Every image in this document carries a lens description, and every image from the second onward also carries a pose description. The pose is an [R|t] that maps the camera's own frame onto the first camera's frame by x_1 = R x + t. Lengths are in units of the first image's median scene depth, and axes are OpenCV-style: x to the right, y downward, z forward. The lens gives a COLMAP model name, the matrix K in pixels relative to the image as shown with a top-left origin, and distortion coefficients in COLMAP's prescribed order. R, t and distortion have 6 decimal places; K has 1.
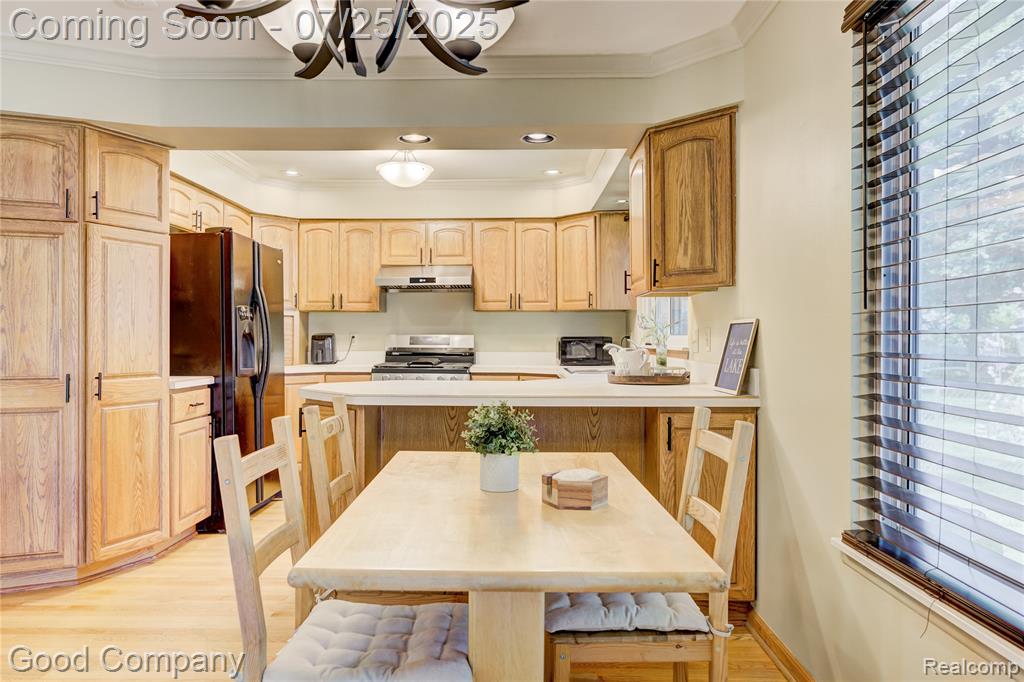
lens RADIAL K [[700.0, 0, 522.6], [0, 700.0, 337.9], [0, 0, 1]] dist [-0.023008, 0.015258]
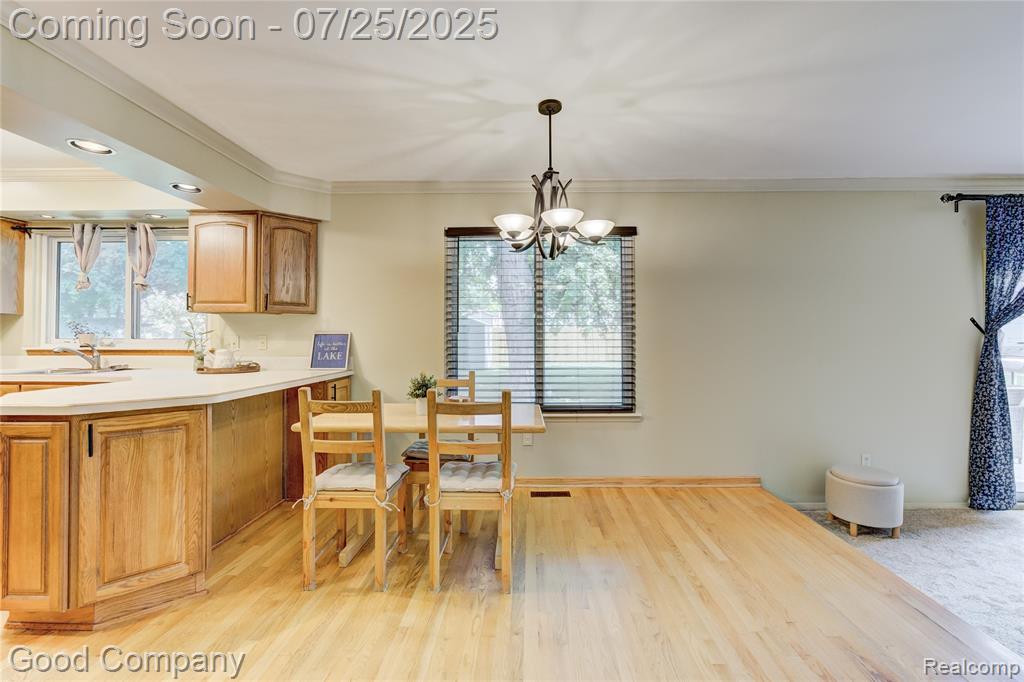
lens RADIAL K [[438.9, 0, 522.0], [0, 438.9, 330.4], [0, 0, 1]] dist [-0.011685, 0.004073]
pose [[0.019412, 0.013630, 0.999719, -0.832961], [0.000277, 0.999907, -0.013638, -0.012330], [-0.999812, 0.000542, 0.019407, 0.393582]]
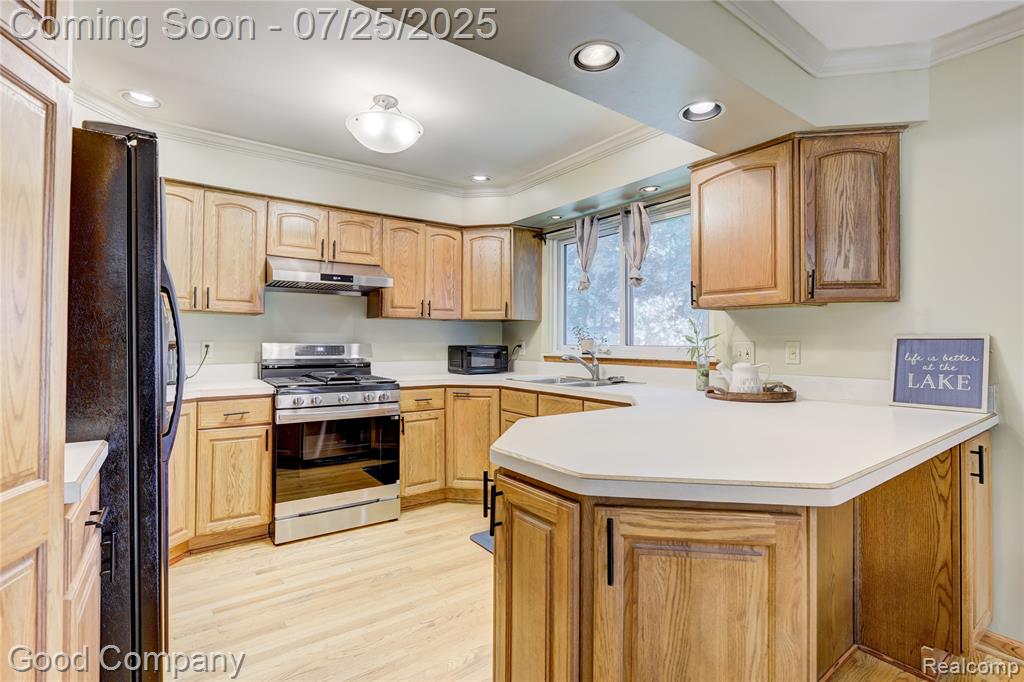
lens RADIAL K [[477.1, 0, 517.1], [0, 477.1, 338.1], [0, 0, 1]] dist [-0.013750, 0.001151]
pose [[0.806766, 0.007229, 0.590827, -0.526393], [-0.002823, 0.999961, -0.008379, -0.012801], [-0.590864, 0.005092, 0.806755, 0.730796]]
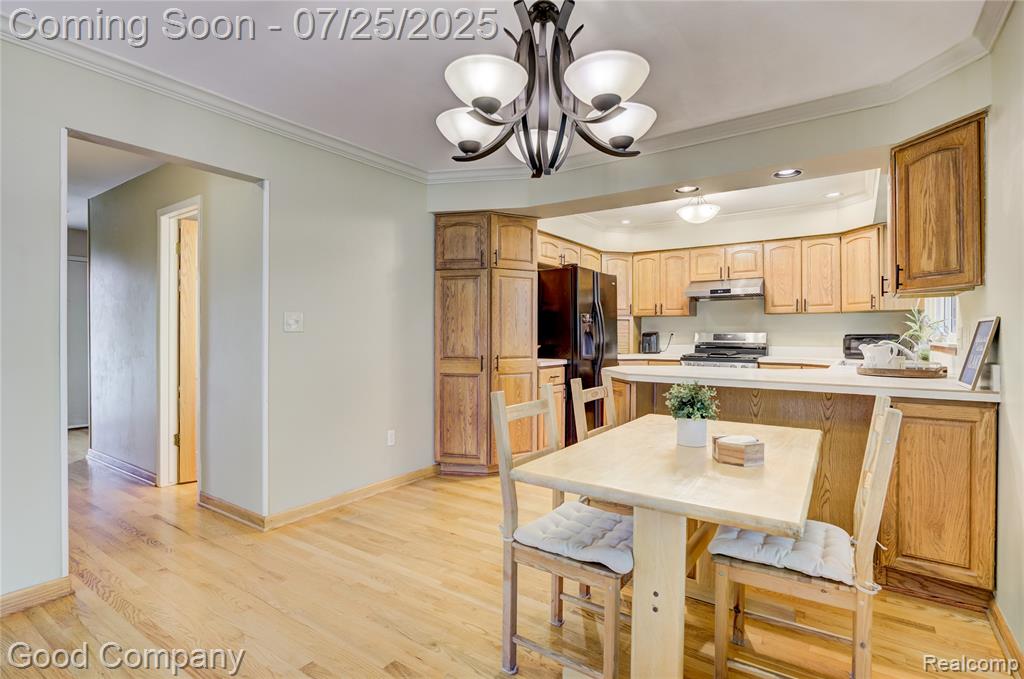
lens RADIAL K [[509.6, 0, 517.4], [0, 509.6, 336.1], [0, 0, 1]] dist [-0.014804, 0.004564]
pose [[0.823157, 0.002045, -0.567811, 0.150763], [-0.000919, 0.999997, 0.002268, 0.000162], [0.567814, -0.001345, 0.823156, -0.010623]]
